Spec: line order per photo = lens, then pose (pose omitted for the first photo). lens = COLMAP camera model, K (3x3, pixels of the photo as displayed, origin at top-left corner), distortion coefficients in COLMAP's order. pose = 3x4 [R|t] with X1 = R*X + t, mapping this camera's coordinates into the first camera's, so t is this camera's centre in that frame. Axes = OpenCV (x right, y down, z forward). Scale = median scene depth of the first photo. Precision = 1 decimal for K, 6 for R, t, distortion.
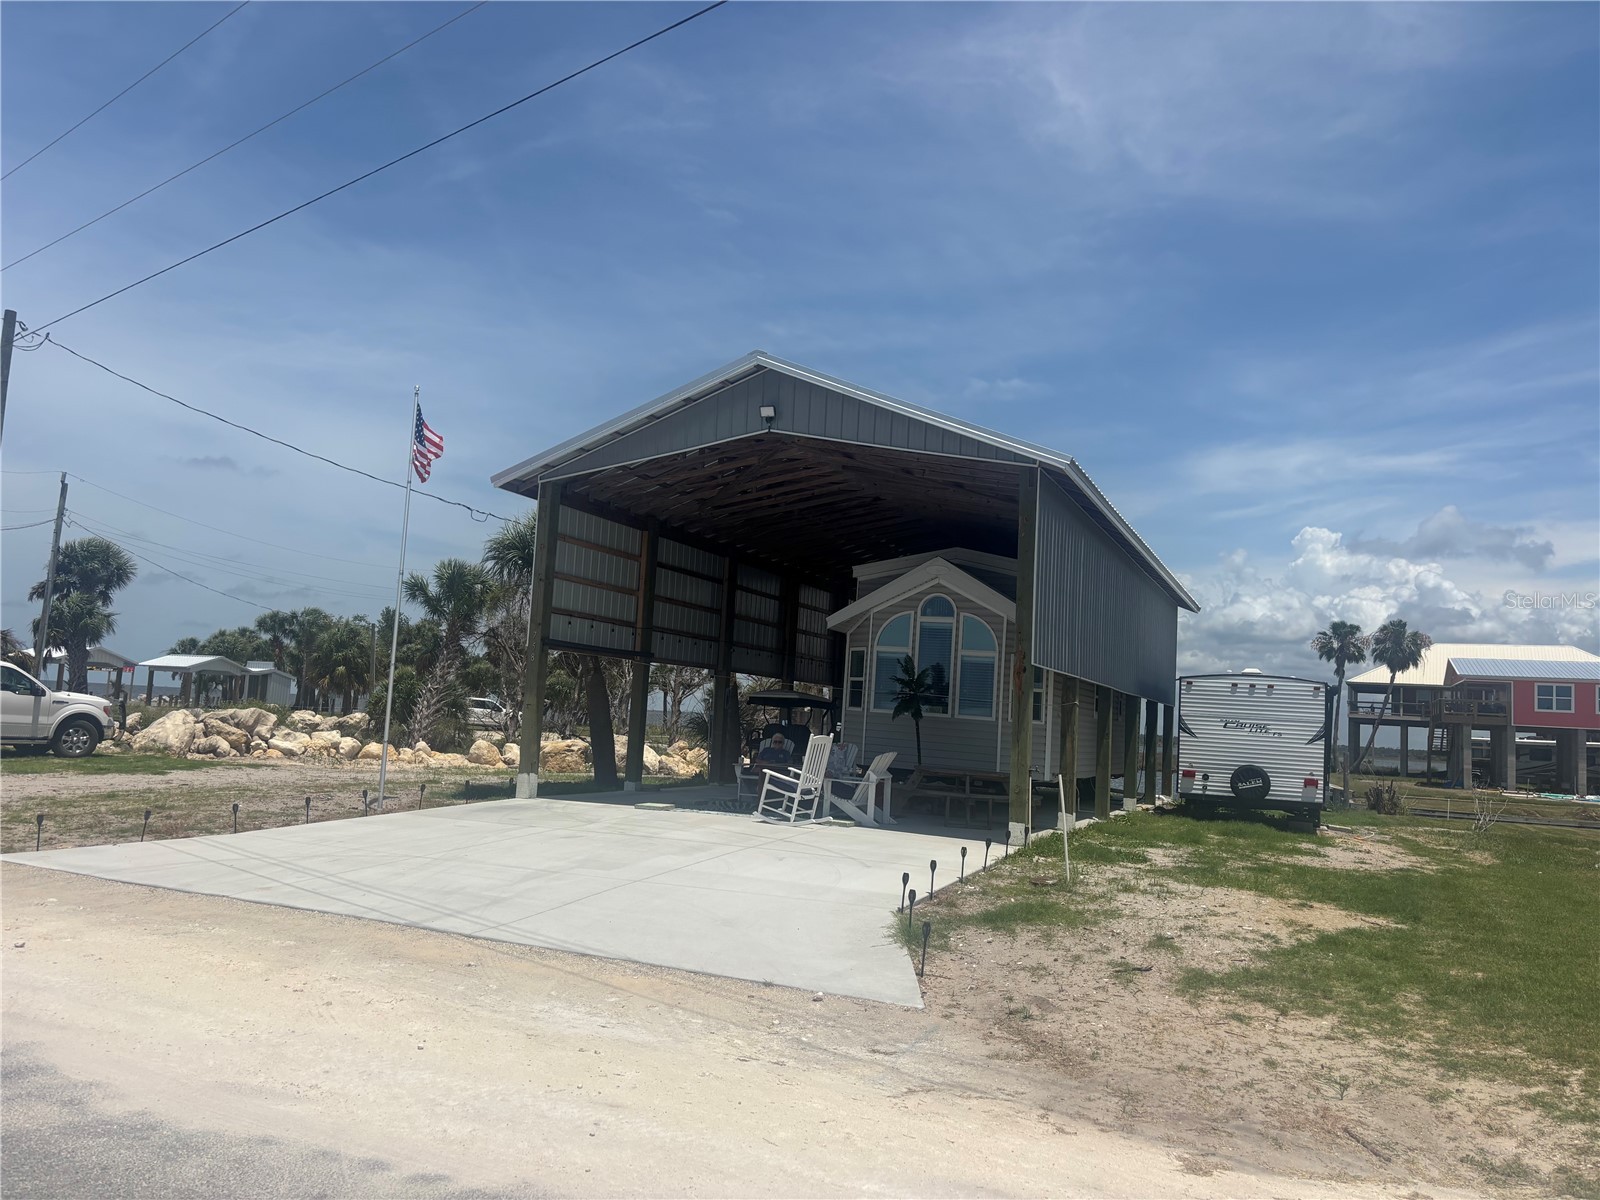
lens RADIAL K [[1252.6, 0, 800.4], [0, 1252.6, 624.9], [0, 0, 1]] dist [0.212419, -0.000119]
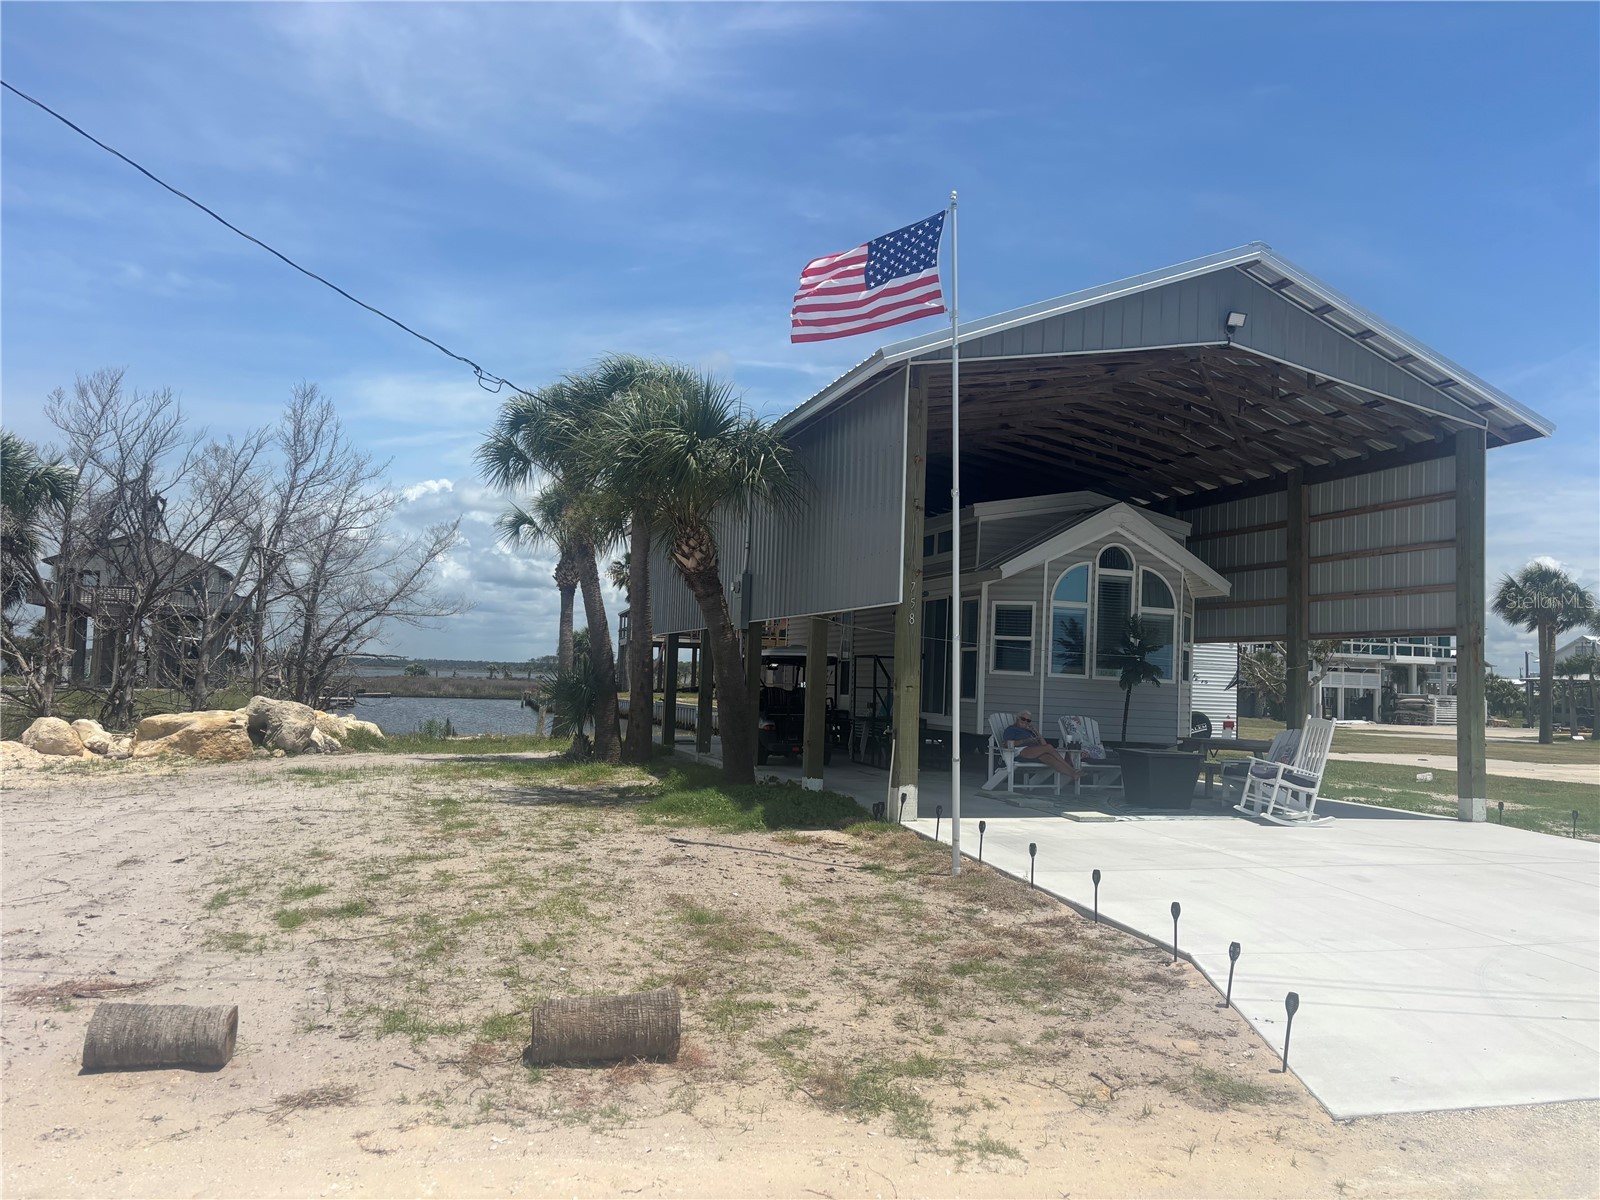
lens RADIAL K [[1231.4, 0, 800.0], [0, 1231.4, 600.0], [0, 0, 1]] dist [-0.004598, -0.001510]
pose [[0.776752, 0.011165, 0.629708, -0.607411], [-0.036873, 0.998934, 0.027771, -0.000767], [-0.628726, -0.044791, 0.776336, 0.454876]]
